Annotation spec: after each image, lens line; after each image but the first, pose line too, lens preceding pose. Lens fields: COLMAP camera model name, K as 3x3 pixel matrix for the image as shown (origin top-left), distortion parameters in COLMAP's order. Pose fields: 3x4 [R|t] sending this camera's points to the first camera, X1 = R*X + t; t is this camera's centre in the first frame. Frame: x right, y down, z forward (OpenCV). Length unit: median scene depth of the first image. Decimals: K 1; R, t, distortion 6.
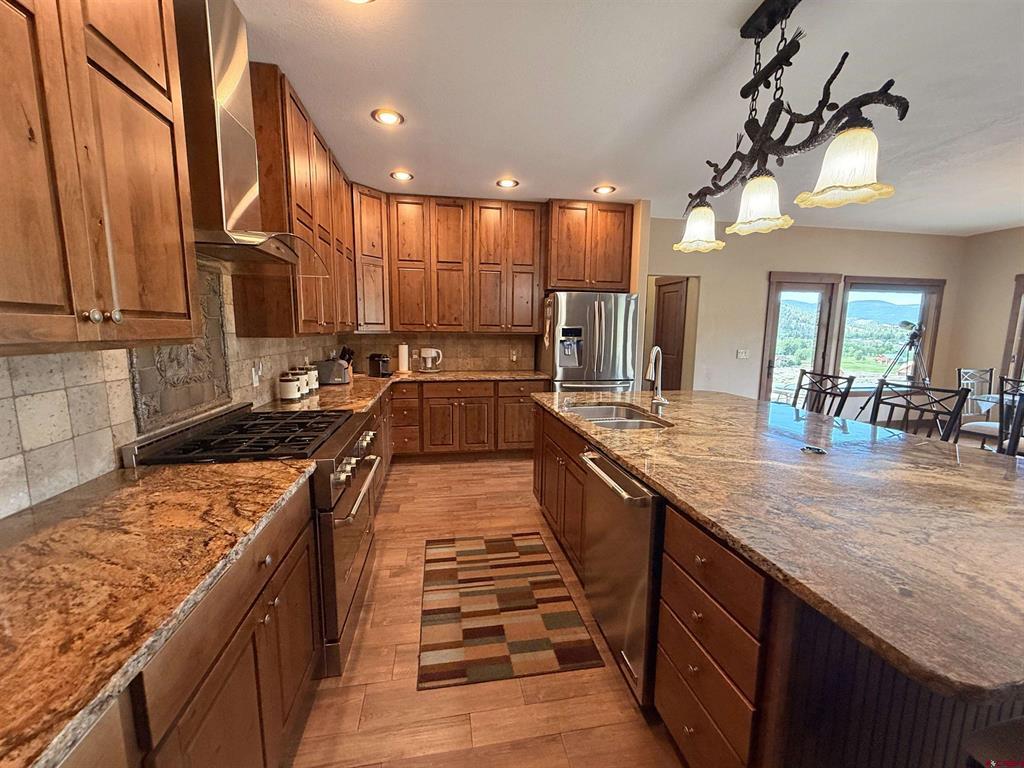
lens RADIAL K [[408.9, 0, 508.2], [0, 408.9, 384.0], [0, 0, 1]] dist [-0.000464, 0.000246]
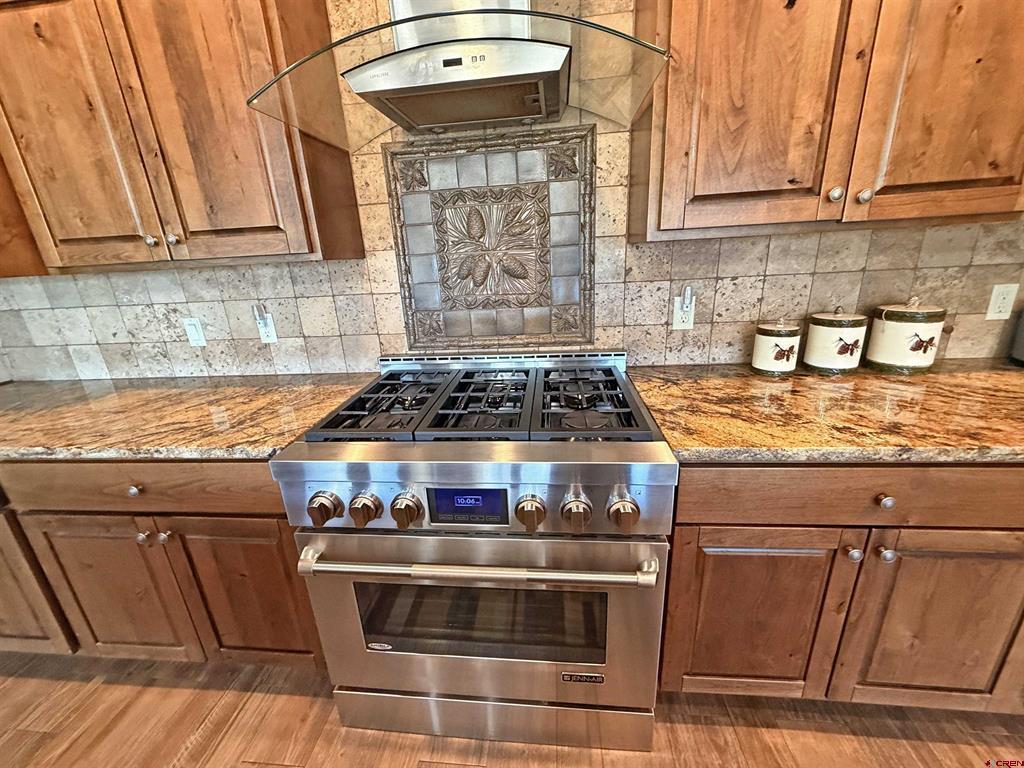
lens RADIAL K [[408.9, 0, 508.2], [0, 408.9, 384.0], [0, 0, 1]] dist [-0.000464, 0.000246]
pose [[-0.266526, 0.304366, -0.914508, 0.002891], [-0.076634, 0.939134, 0.334896, -0.172610], [0.960776, 0.159341, -0.226979, 1.625327]]
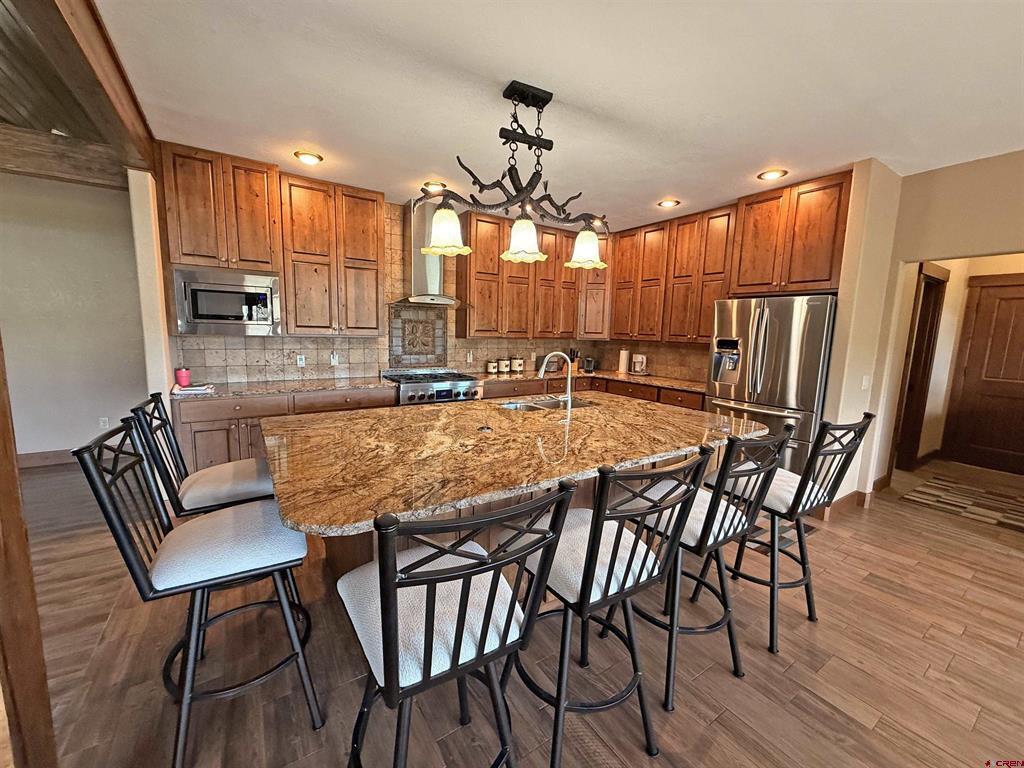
lens RADIAL K [[408.9, 0, 508.2], [0, 408.9, 384.0], [0, 0, 1]] dist [-0.000464, 0.000246]
pose [[0.401820, 0.123332, -0.907375, 2.360863], [-0.144052, 0.987065, 0.070372, -0.104173], [0.904317, 0.102432, 0.414388, 0.611254]]
